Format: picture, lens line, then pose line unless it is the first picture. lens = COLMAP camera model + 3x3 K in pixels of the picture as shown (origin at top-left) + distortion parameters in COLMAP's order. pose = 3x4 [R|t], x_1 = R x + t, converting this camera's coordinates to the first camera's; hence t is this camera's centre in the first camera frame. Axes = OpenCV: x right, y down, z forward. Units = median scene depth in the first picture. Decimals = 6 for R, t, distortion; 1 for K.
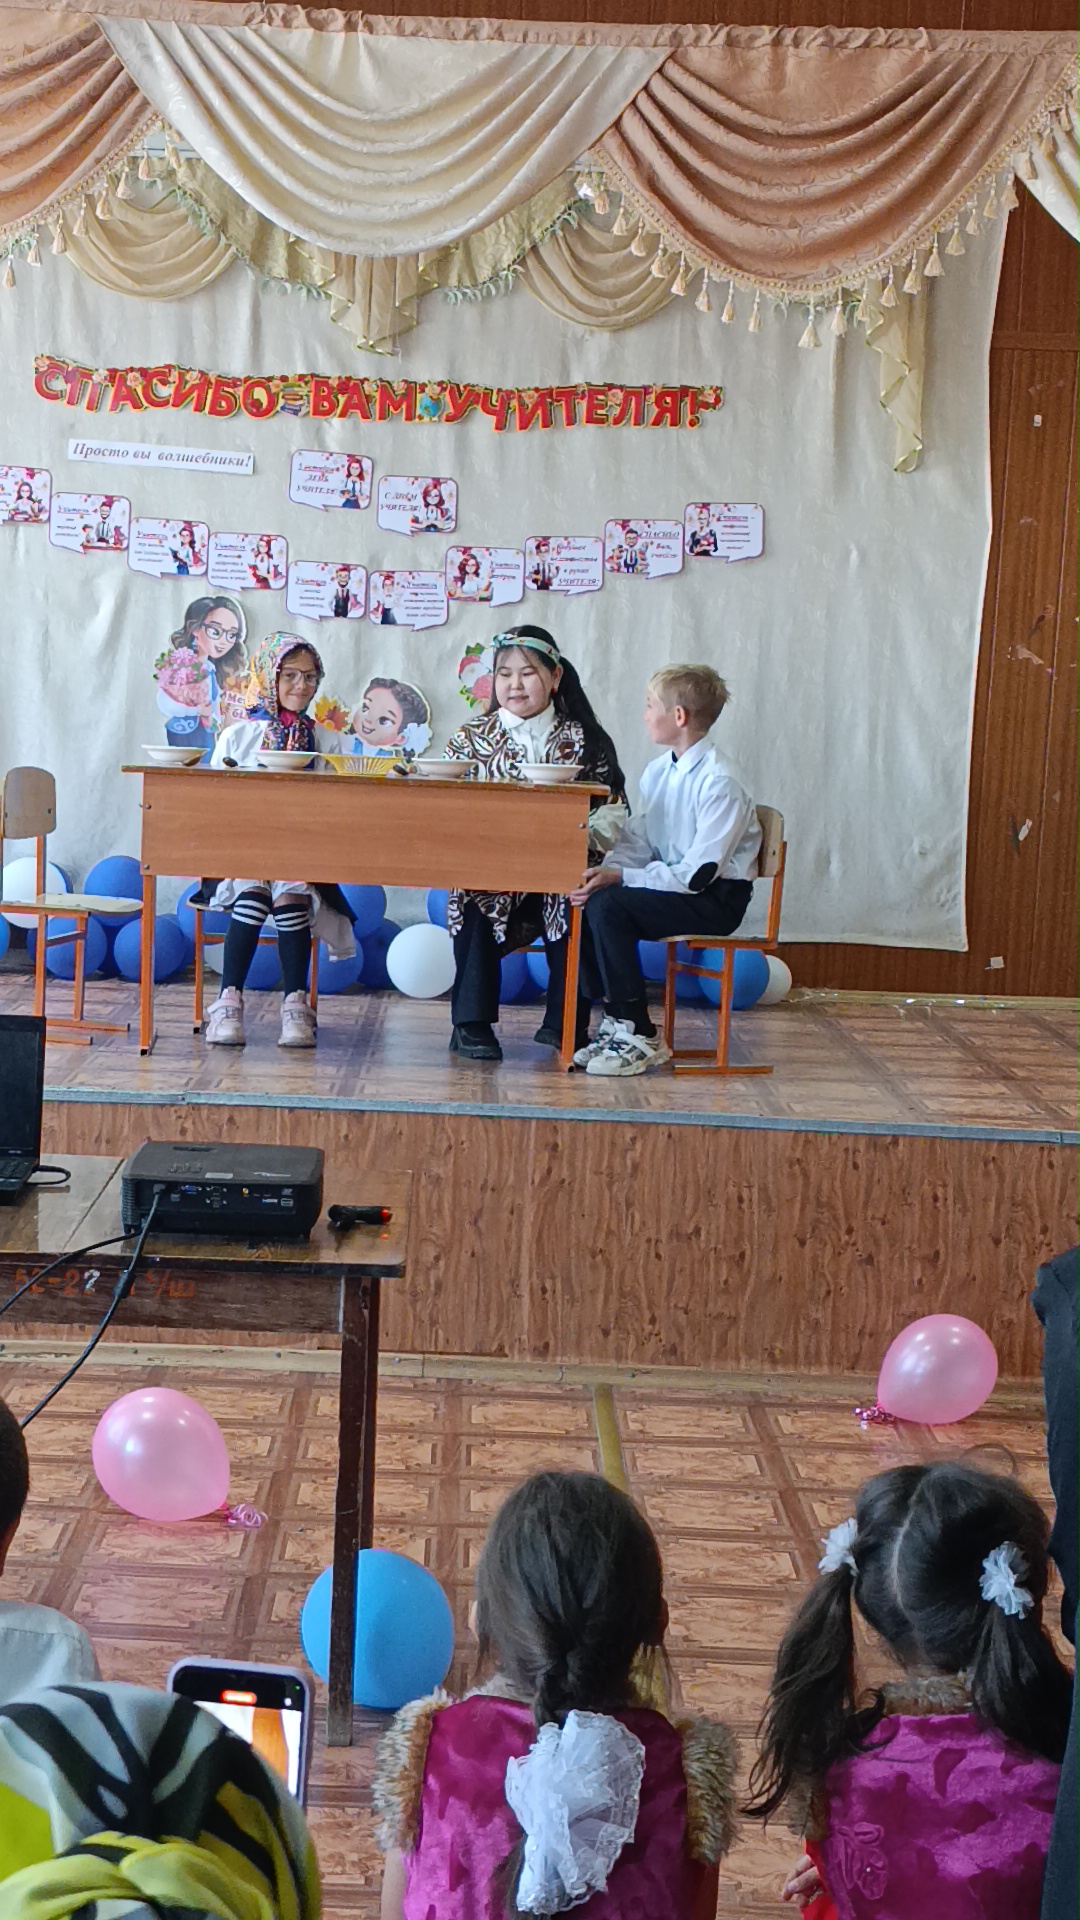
lens RADIAL K [[2872.6, 0, 544.6], [0, 2872.6, 955.1], [0, 0, 1]] dist [0.104924, -0.301115]
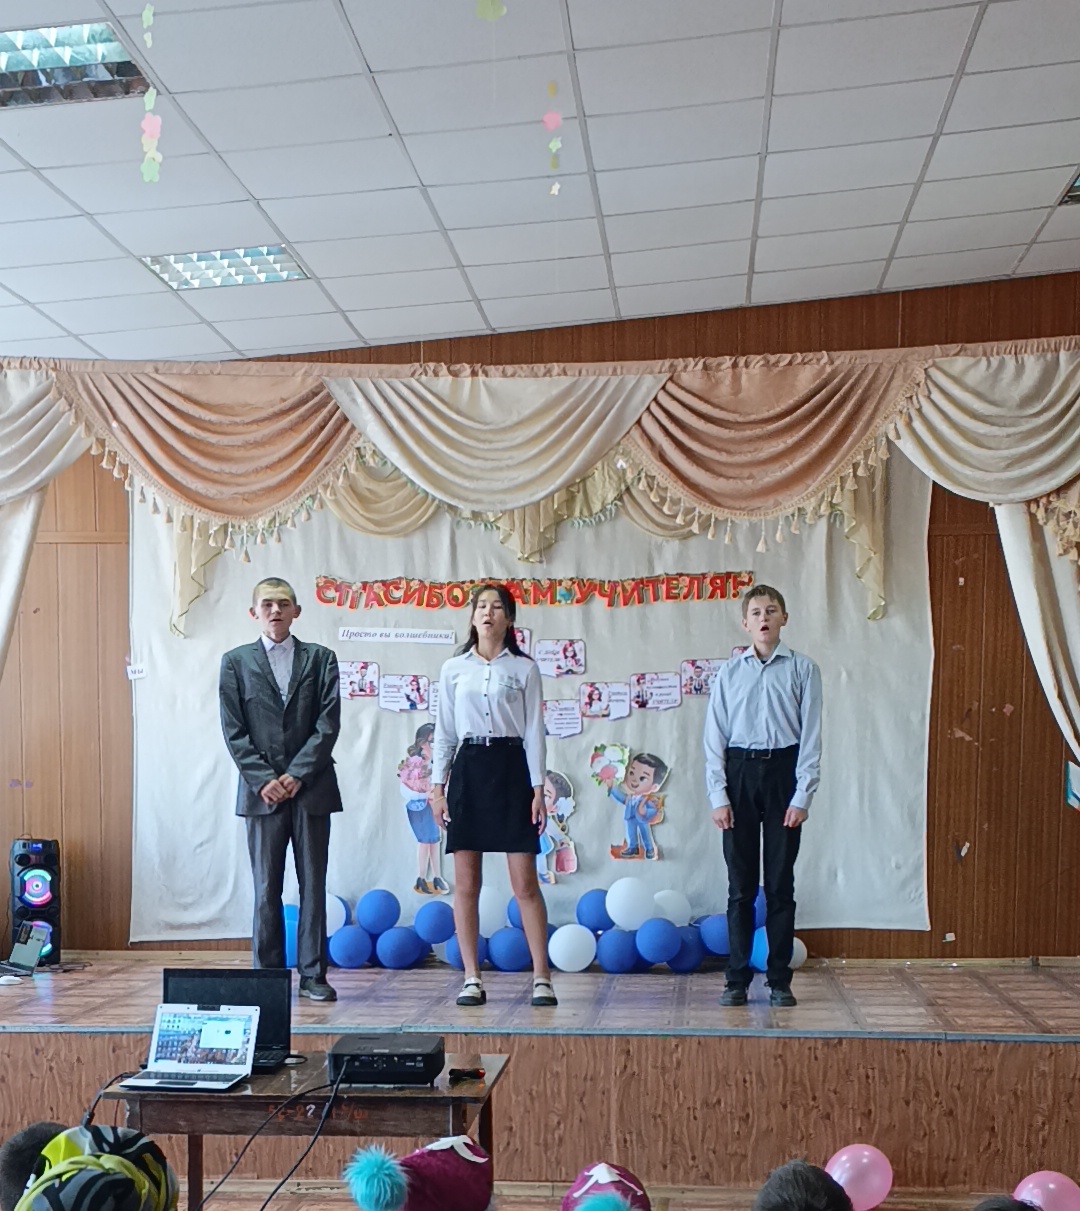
lens RADIAL K [[2094.8, 0, 551.0], [0, 2094.8, 963.3], [0, 0, 1]] dist [0.071371, -0.129805]
pose [[0.994274, -0.036745, -0.100349, 0.080204], [0.036153, 0.999316, -0.007719, 0.024245], [0.100564, 0.004047, 0.994922, -0.177123]]
